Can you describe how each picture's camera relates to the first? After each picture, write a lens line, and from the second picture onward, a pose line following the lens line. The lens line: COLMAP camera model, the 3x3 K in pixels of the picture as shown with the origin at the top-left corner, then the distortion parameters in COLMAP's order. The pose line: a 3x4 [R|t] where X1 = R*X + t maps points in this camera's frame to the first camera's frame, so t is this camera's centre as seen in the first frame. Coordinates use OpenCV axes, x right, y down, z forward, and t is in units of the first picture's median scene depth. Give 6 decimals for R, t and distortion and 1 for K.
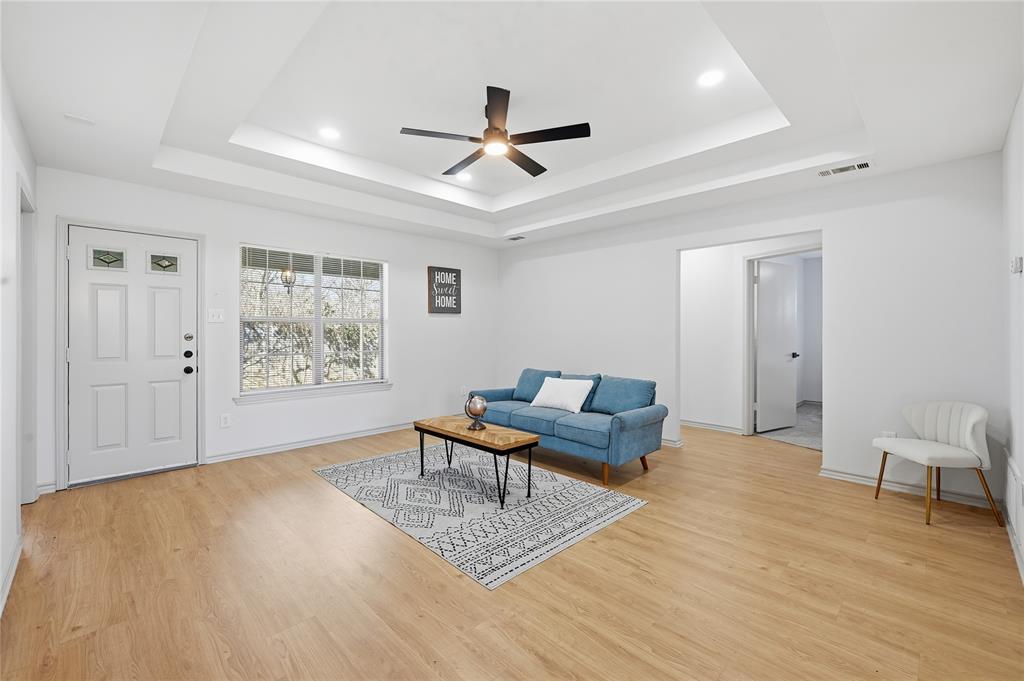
lens RADIAL K [[434.6, 0, 509.3], [0, 434.6, 331.6], [0, 0, 1]] dist [-0.002463, -0.000517]
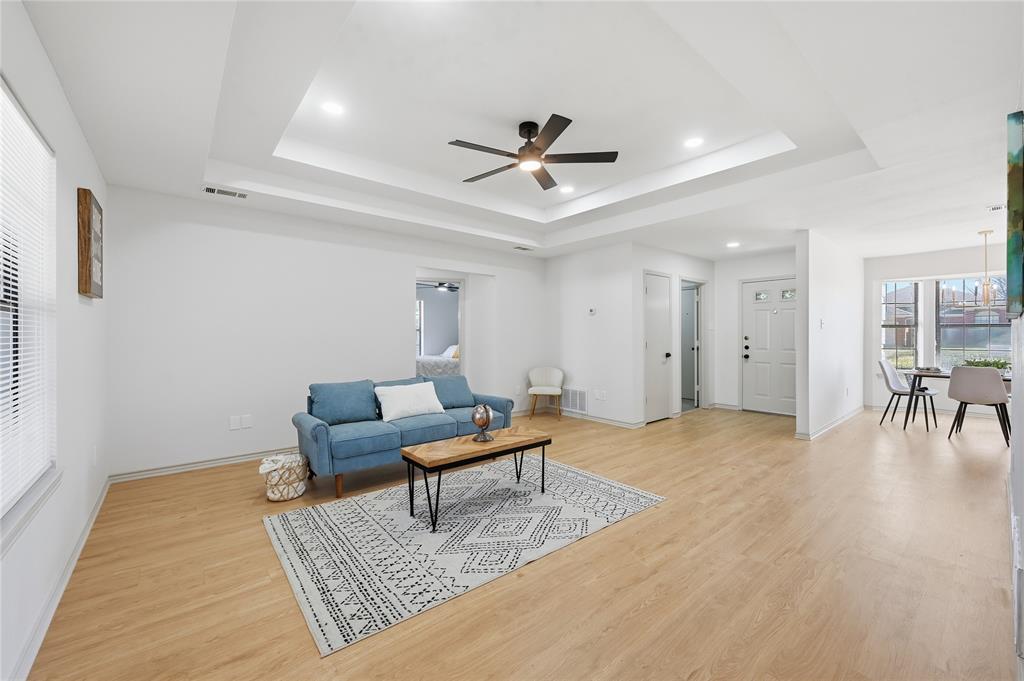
lens RADIAL K [[406.3, 0, 512.0], [0, 406.3, 340.5], [0, 0, 1]] dist [-0.001712, -0.000024]
pose [[0.071910, -0.014896, 0.997300, -1.017485], [-0.002740, 0.999882, 0.015132, -0.005245], [-0.997407, -0.003821, 0.071860, 0.951174]]
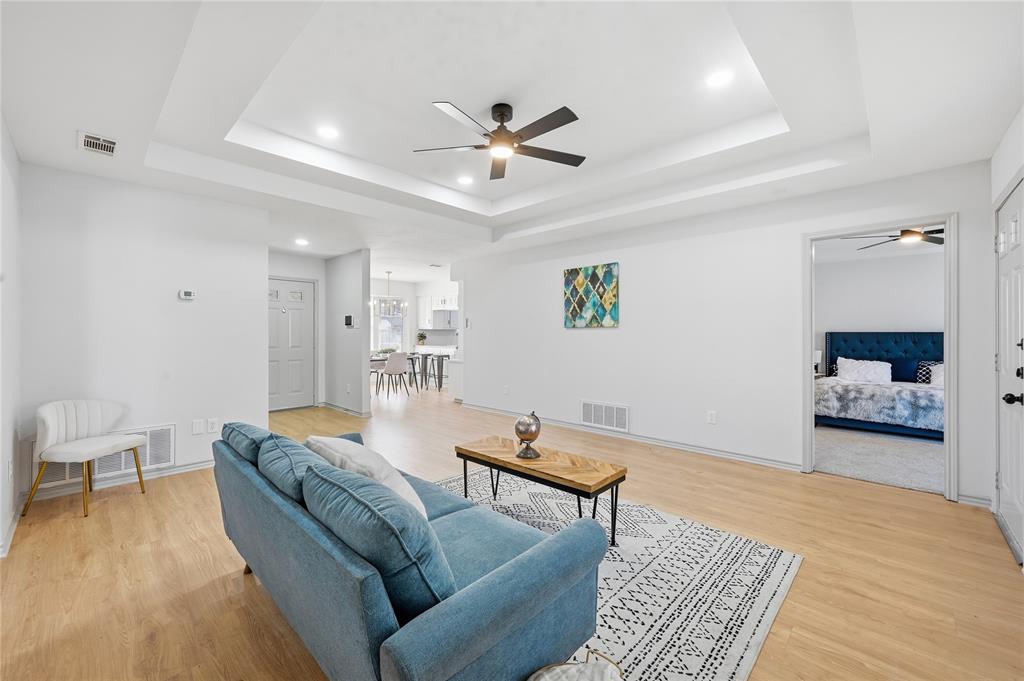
lens RADIAL K [[407.3, 0, 514.2], [0, 407.3, 331.8], [0, 0, 1]] dist [-0.001165, 0.000241]
pose [[-0.998982, -0.002336, -0.045043, -0.016955], [-0.002153, 0.999989, -0.004107, -0.002294], [0.045052, -0.004006, -0.998977, 1.898043]]
